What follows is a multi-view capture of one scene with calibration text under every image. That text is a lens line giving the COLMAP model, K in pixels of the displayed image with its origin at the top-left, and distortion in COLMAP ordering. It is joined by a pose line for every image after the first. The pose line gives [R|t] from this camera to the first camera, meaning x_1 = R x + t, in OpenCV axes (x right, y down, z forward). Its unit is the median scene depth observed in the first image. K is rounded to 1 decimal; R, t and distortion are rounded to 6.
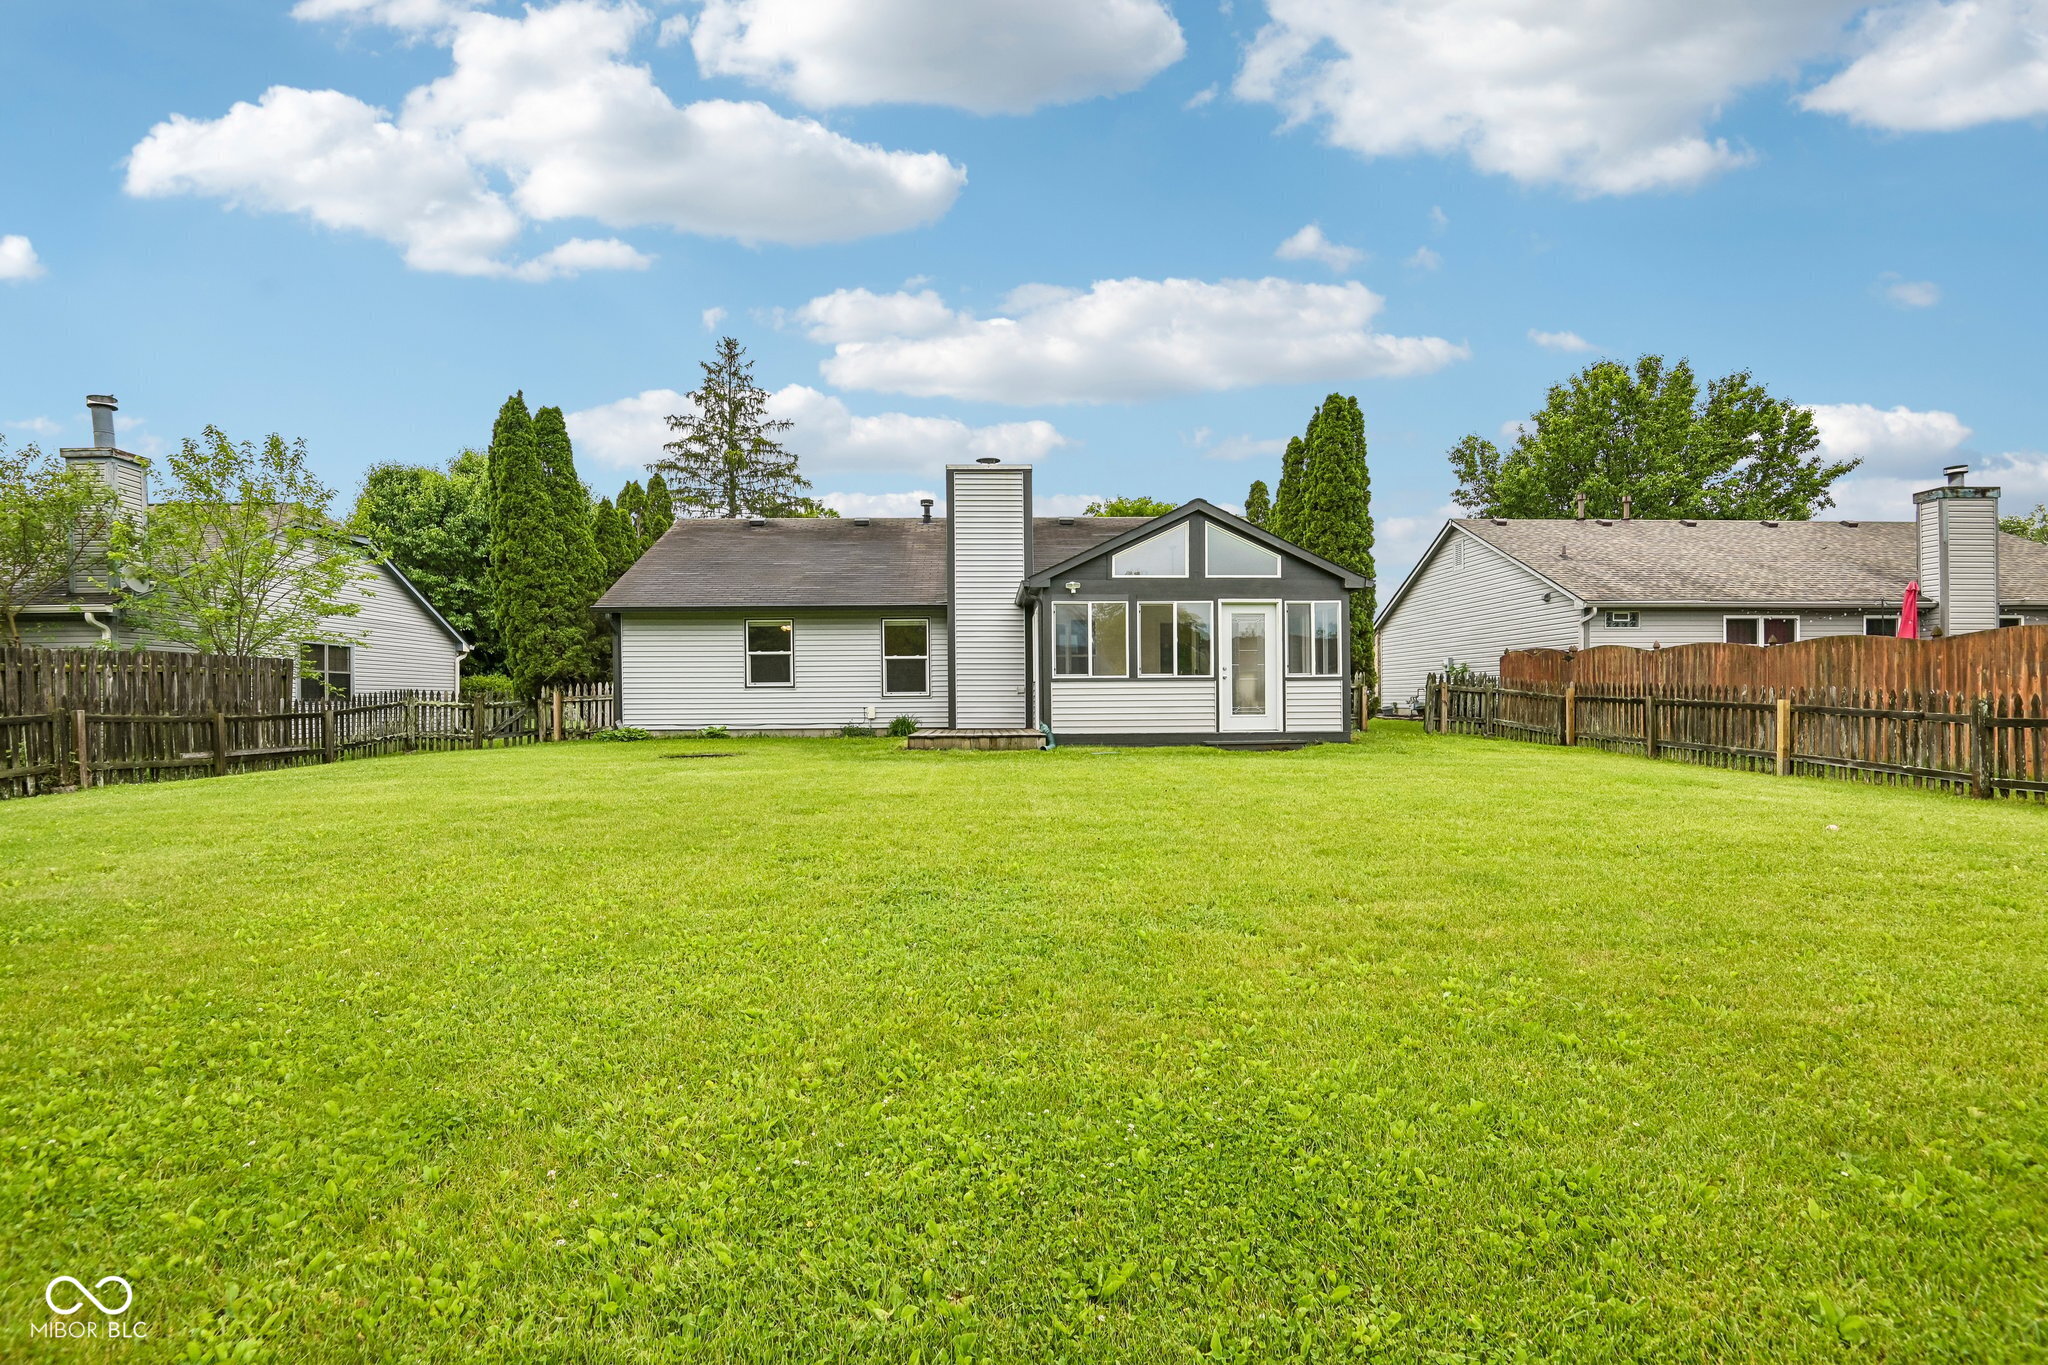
lens RADIAL K [[950.9, 0, 1018.7], [0, 950.9, 684.1], [0, 0, 1]] dist [-0.000151, -0.006145]
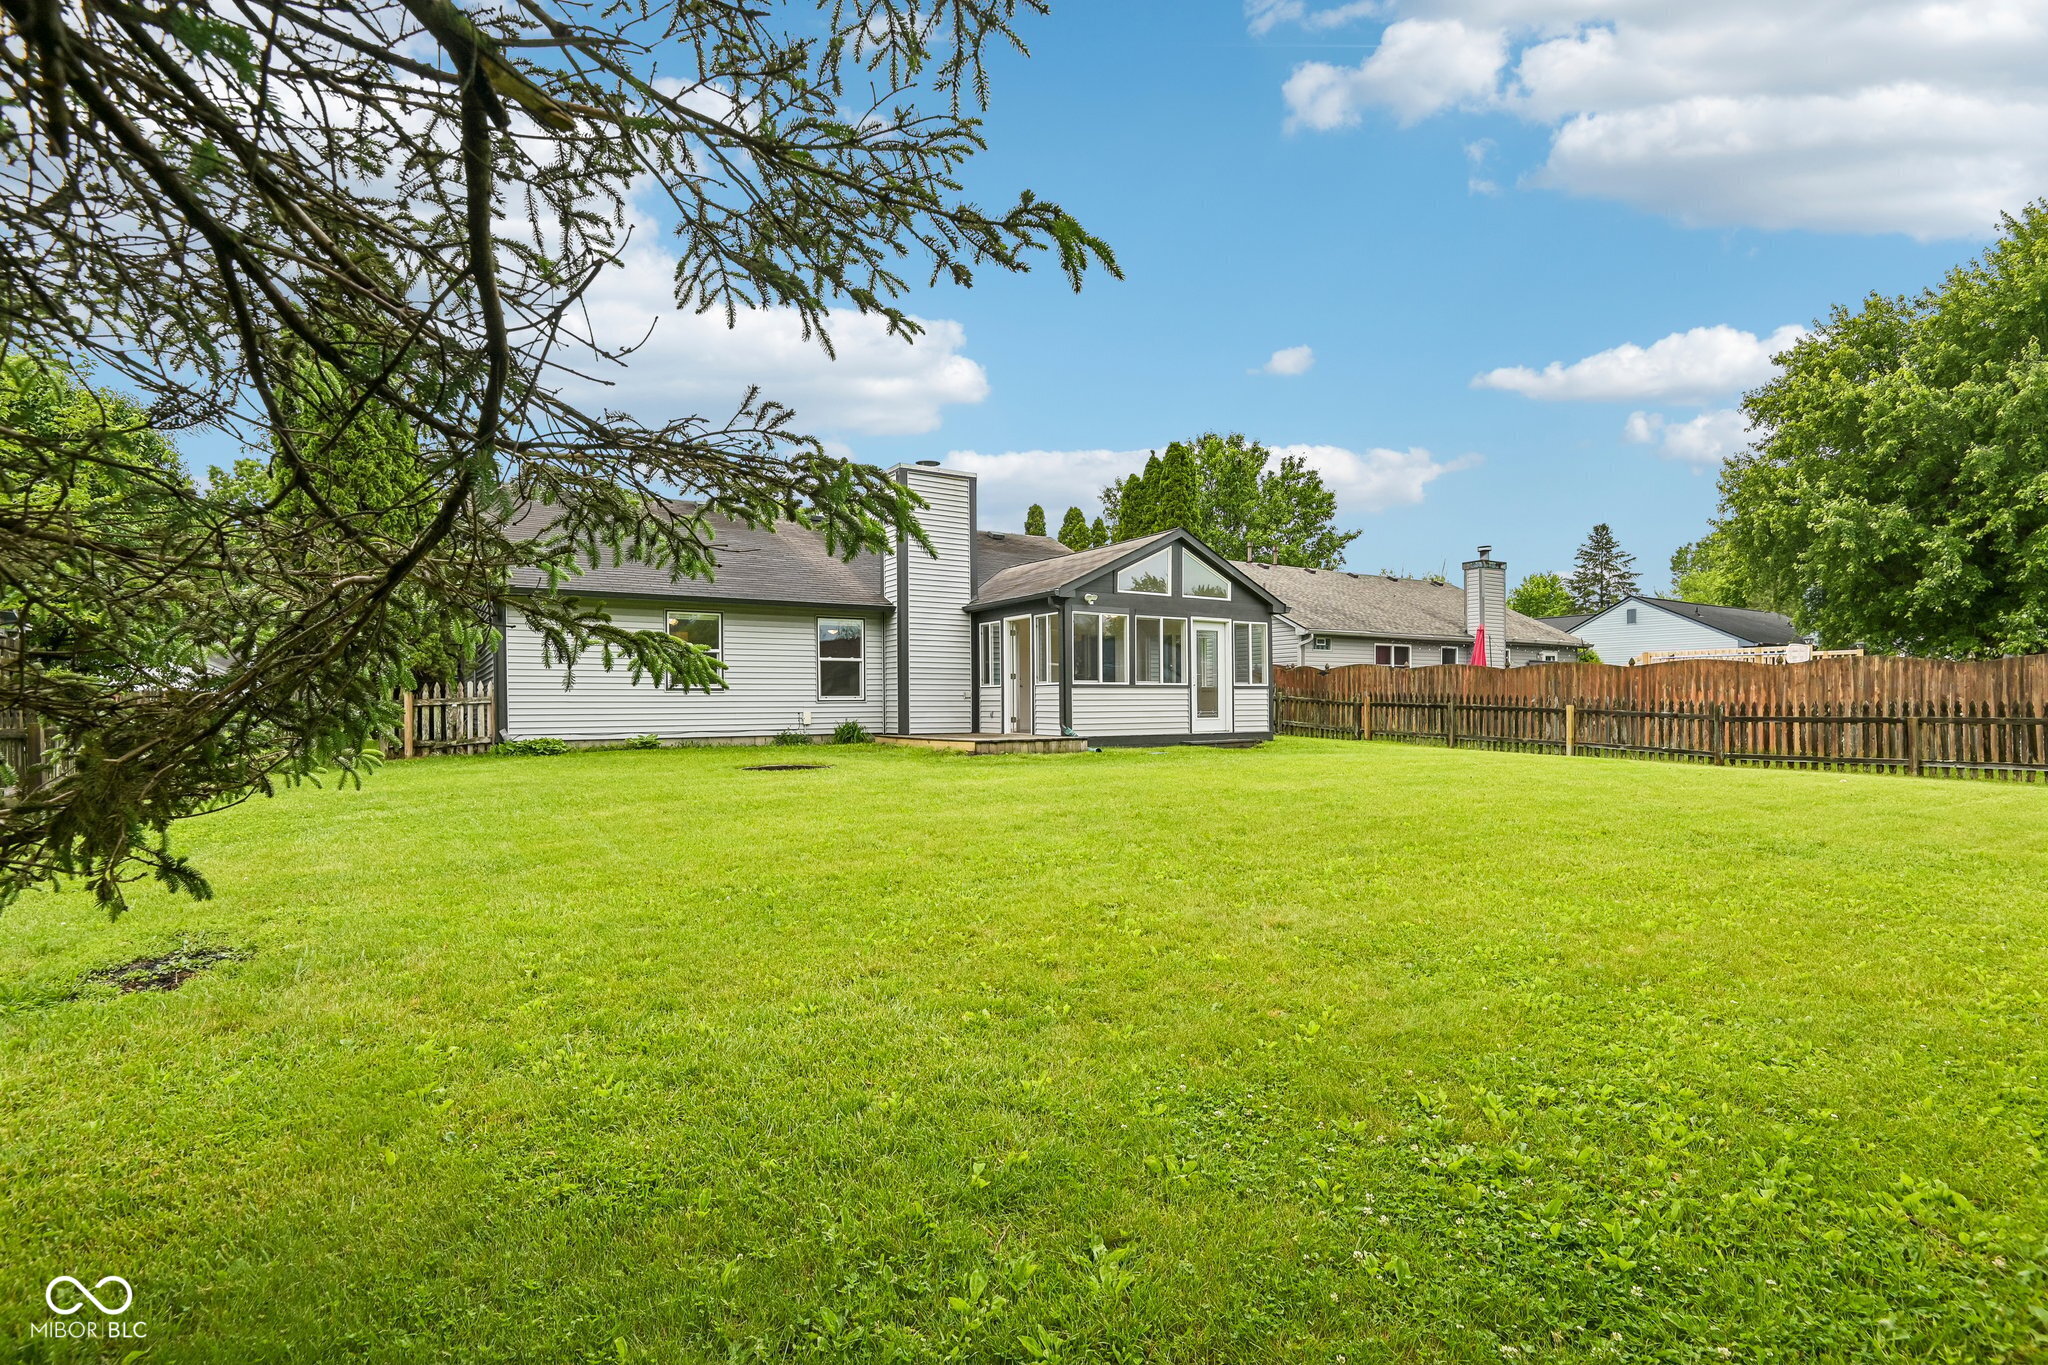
lens RADIAL K [[950.9, 0, 1020.3], [0, 950.9, 698.0], [0, 0, 1]] dist [-0.000151, -0.006145]
pose [[0.868443, 0.004941, 0.495764, -0.532033], [-0.009455, 0.999934, 0.006598, 0.002621], [-0.495699, -0.010417, 0.868432, 0.105805]]
